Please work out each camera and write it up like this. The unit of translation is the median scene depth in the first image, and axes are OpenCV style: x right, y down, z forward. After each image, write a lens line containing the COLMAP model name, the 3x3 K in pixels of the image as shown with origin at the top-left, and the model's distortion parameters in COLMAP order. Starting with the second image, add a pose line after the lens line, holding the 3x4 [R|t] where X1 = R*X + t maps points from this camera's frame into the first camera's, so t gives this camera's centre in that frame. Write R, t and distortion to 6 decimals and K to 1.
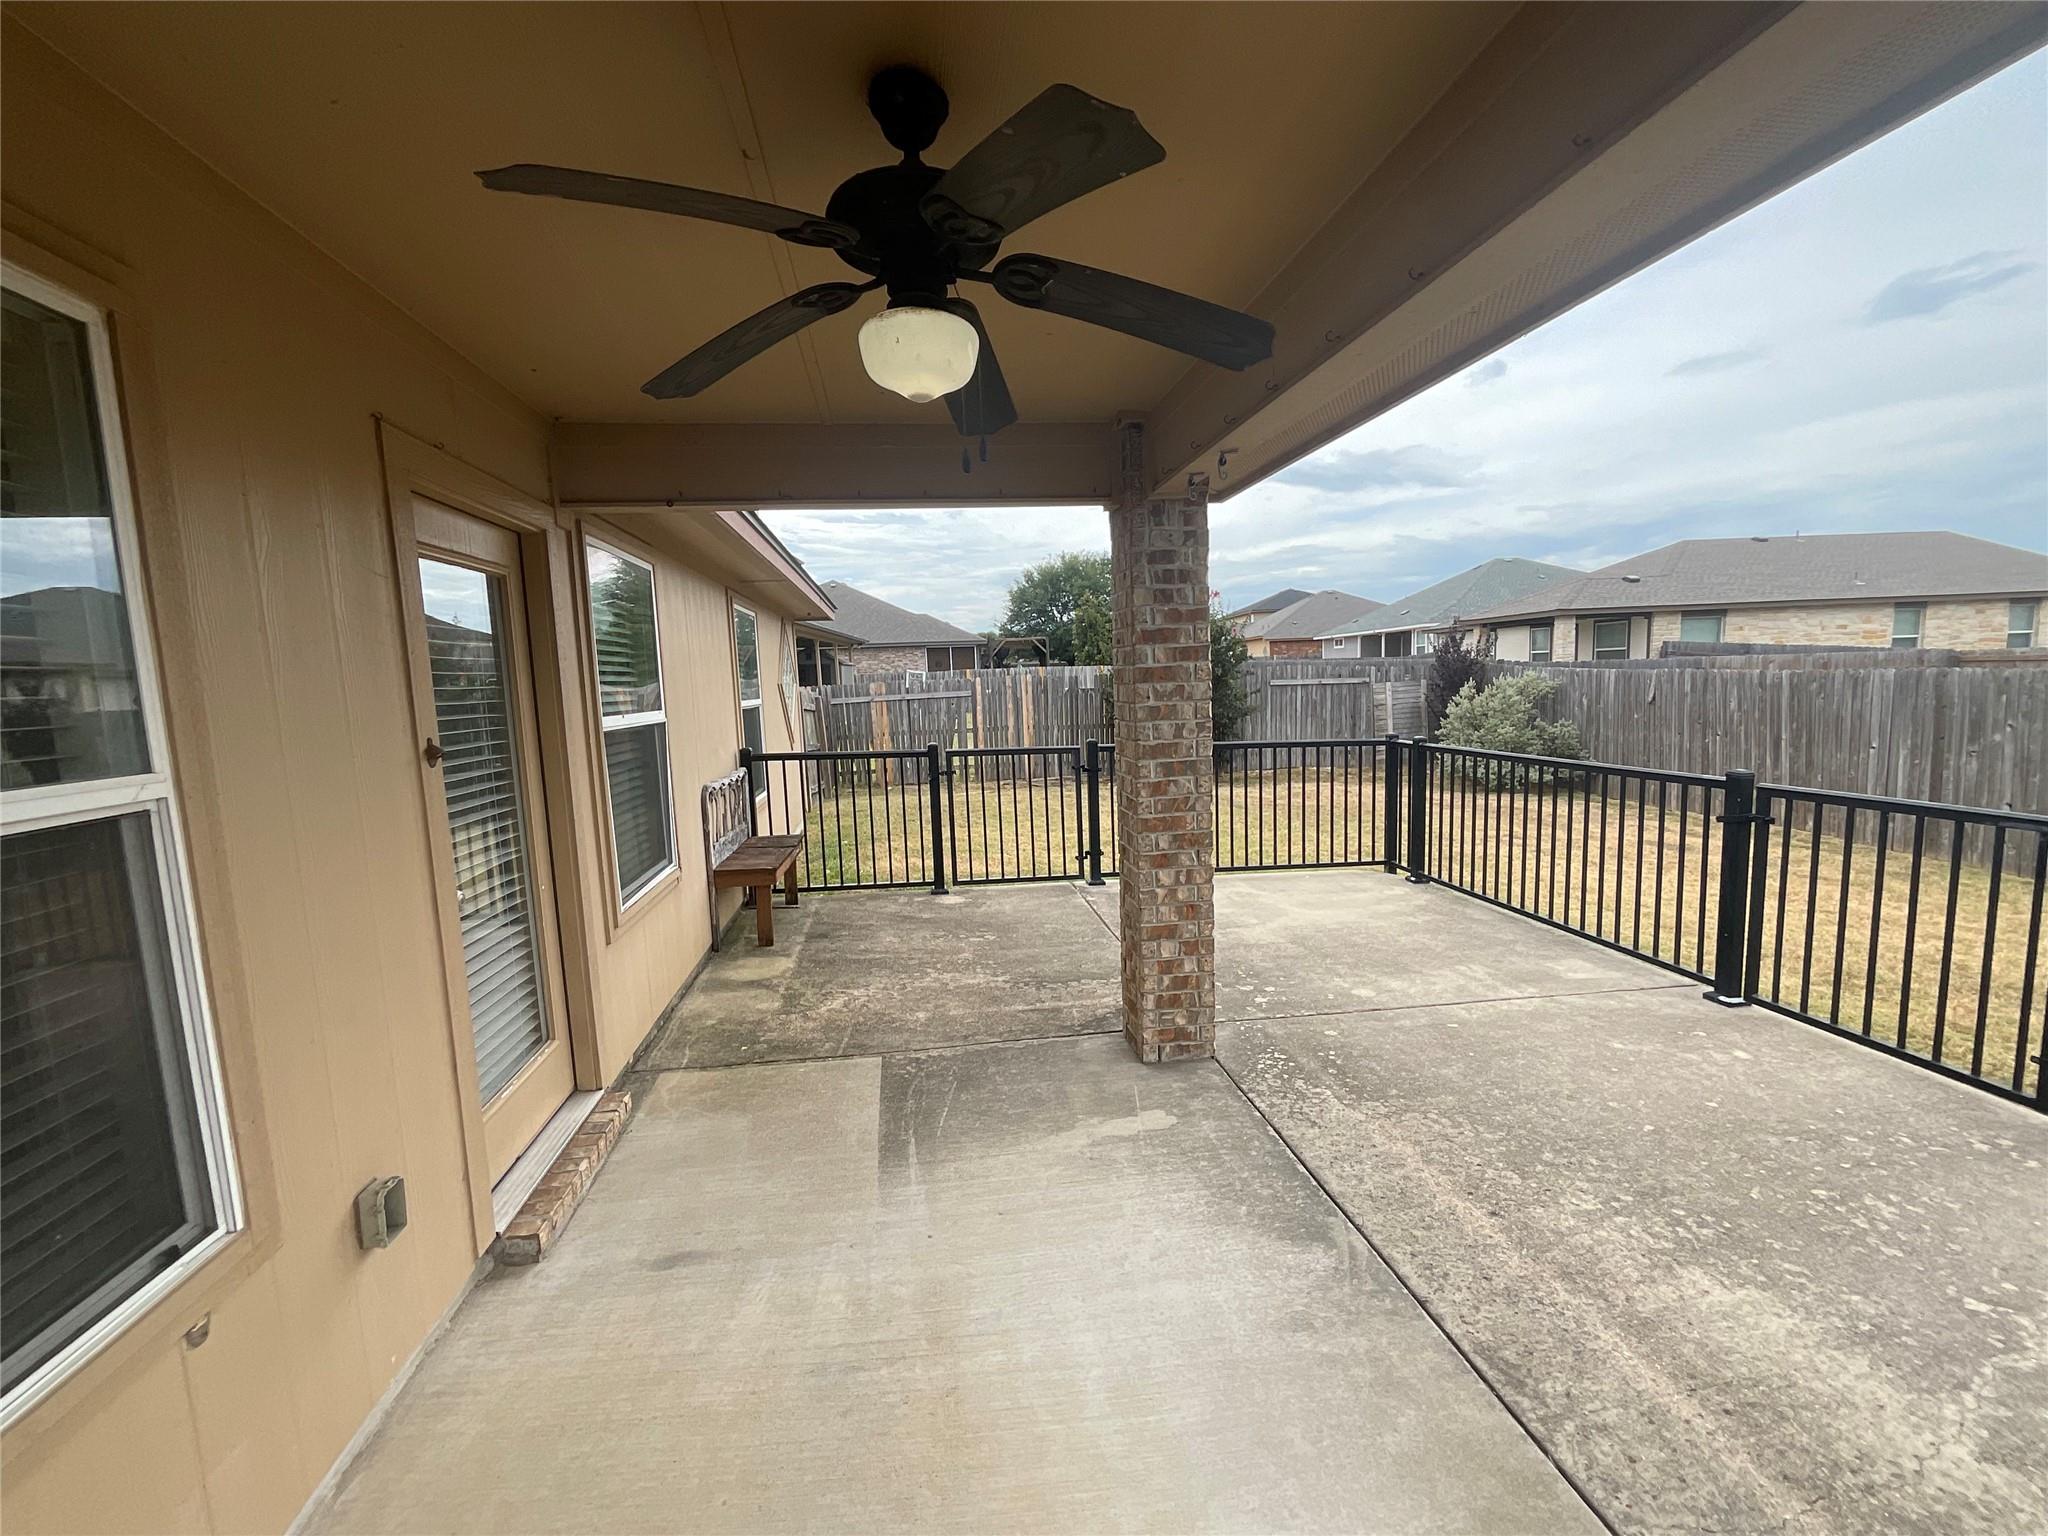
lens RADIAL K [[833.9, 0, 1024.0], [0, 833.9, 768.0], [0, 0, 1]] dist [-0.000552, 0.000489]
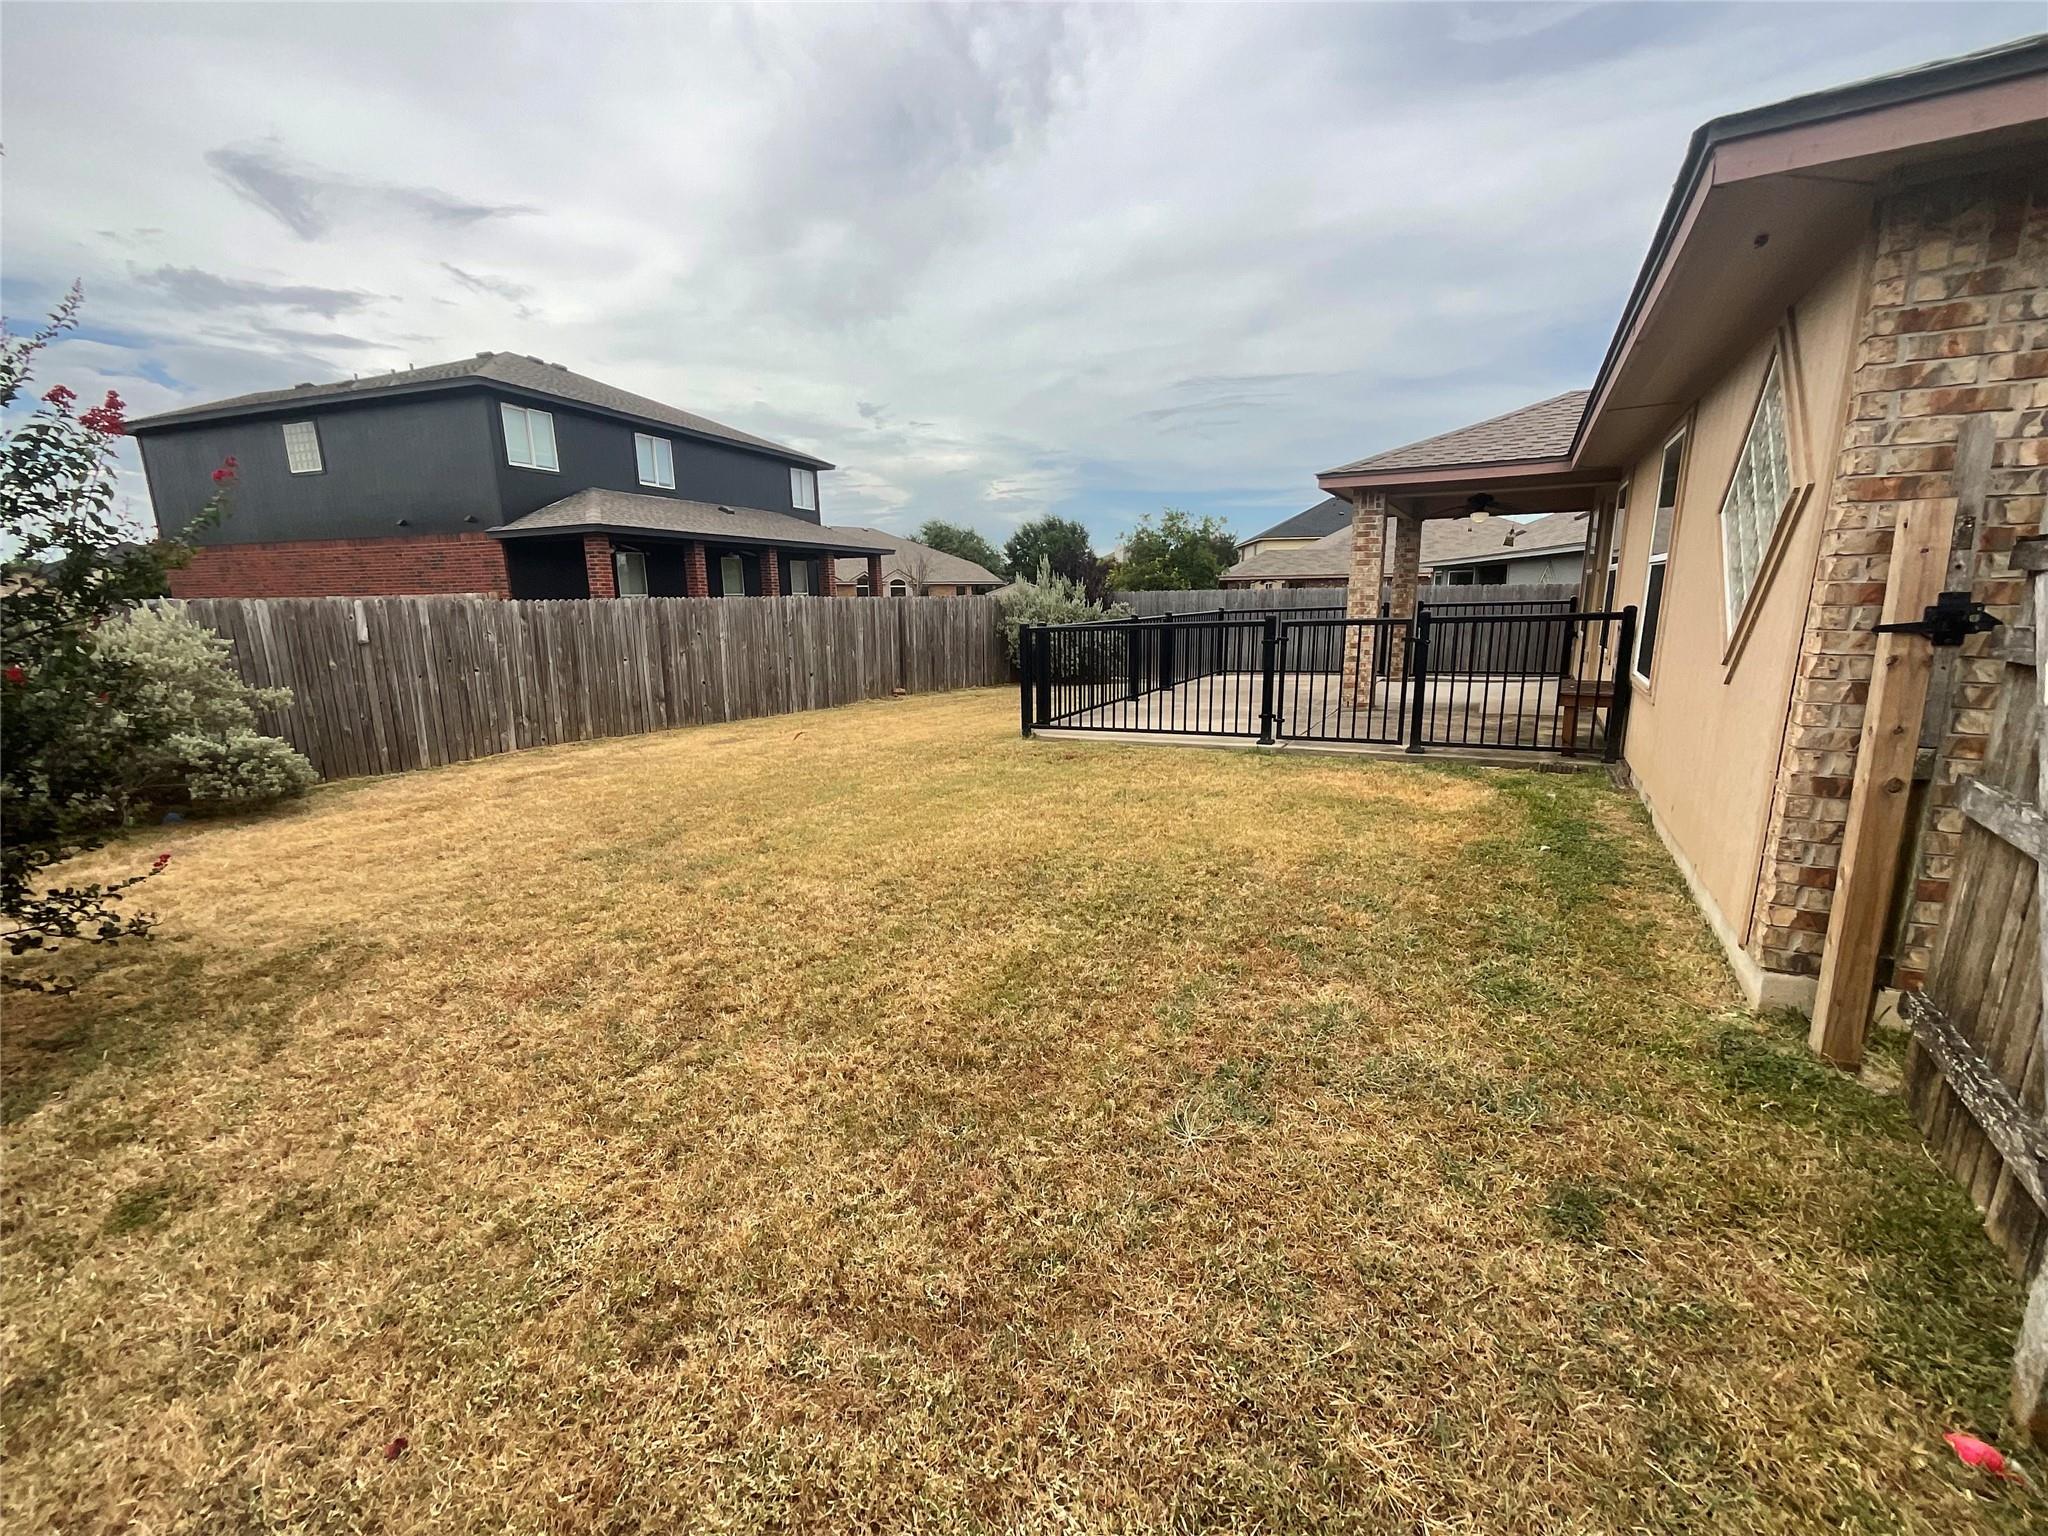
lens RADIAL K [[833.9, 0, 1024.0], [0, 833.9, 768.0], [0, 0, 1]] dist [-0.000552, 0.000489]
pose [[-0.775936, -0.078643, 0.625891, -0.725452], [0.115366, 0.957773, 0.263367, -0.314938], [-0.620173, 0.276562, -0.734097, 3.825934]]
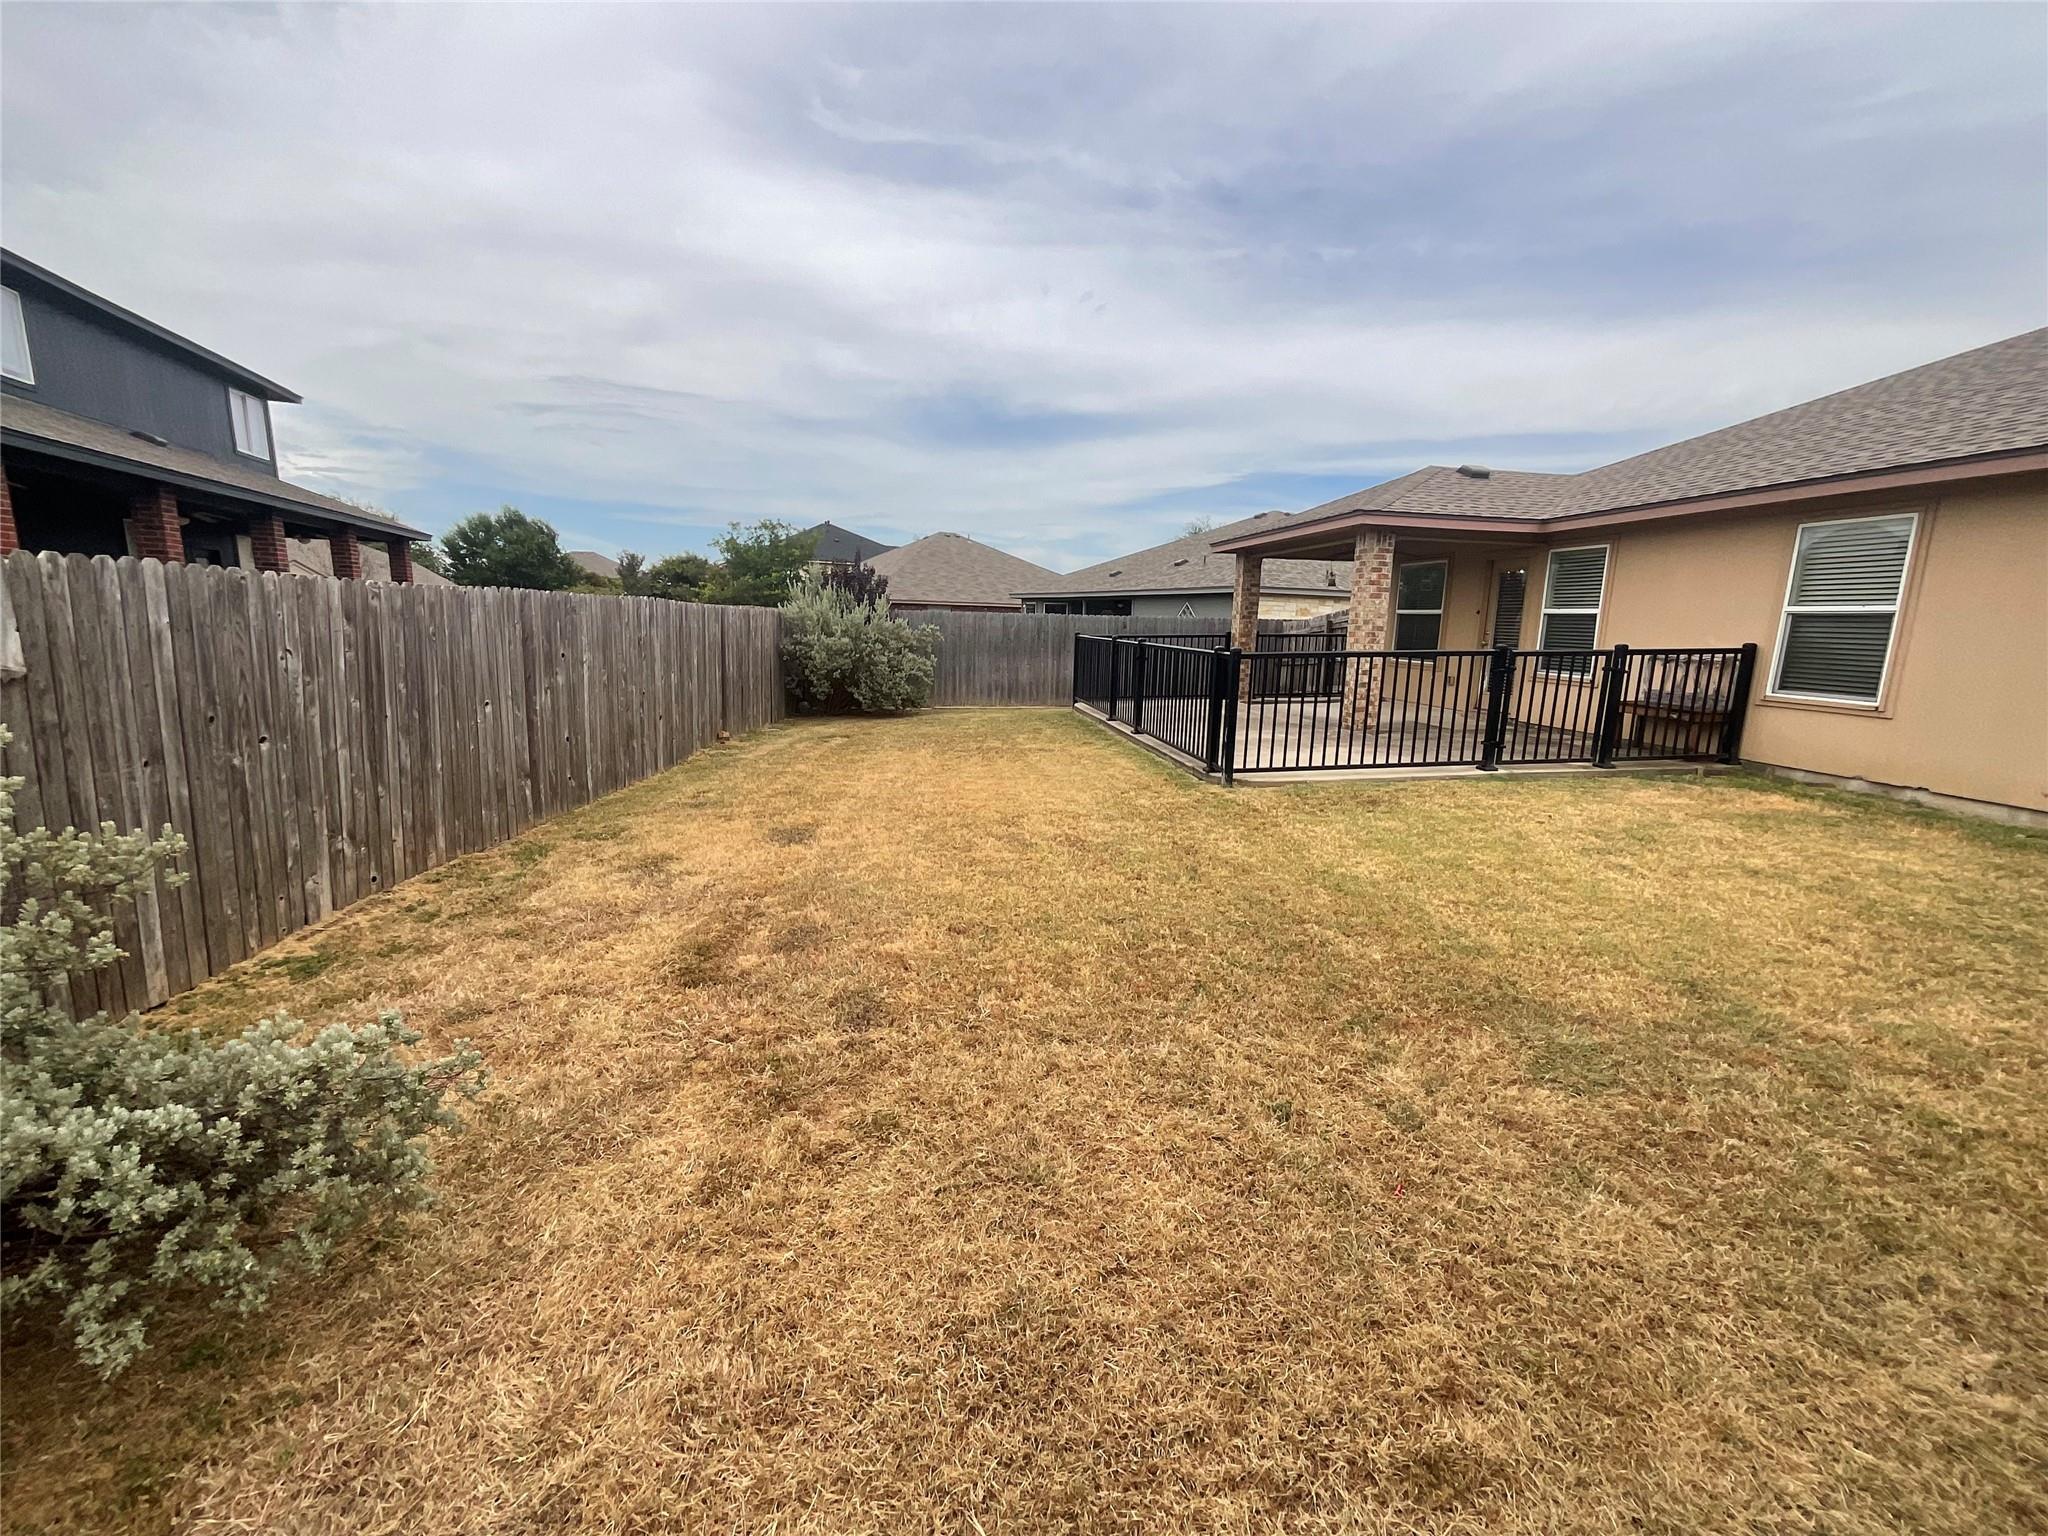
lens RADIAL K [[833.9, 0, 1024.0], [0, 833.9, 768.0], [0, 0, 1]] dist [-0.000552, 0.000489]
pose [[-0.999881, 0.012672, 0.008854, 1.330910], [0.014661, 0.958938, 0.283238, -0.378891], [-0.004902, 0.283334, -0.959009, 3.943347]]
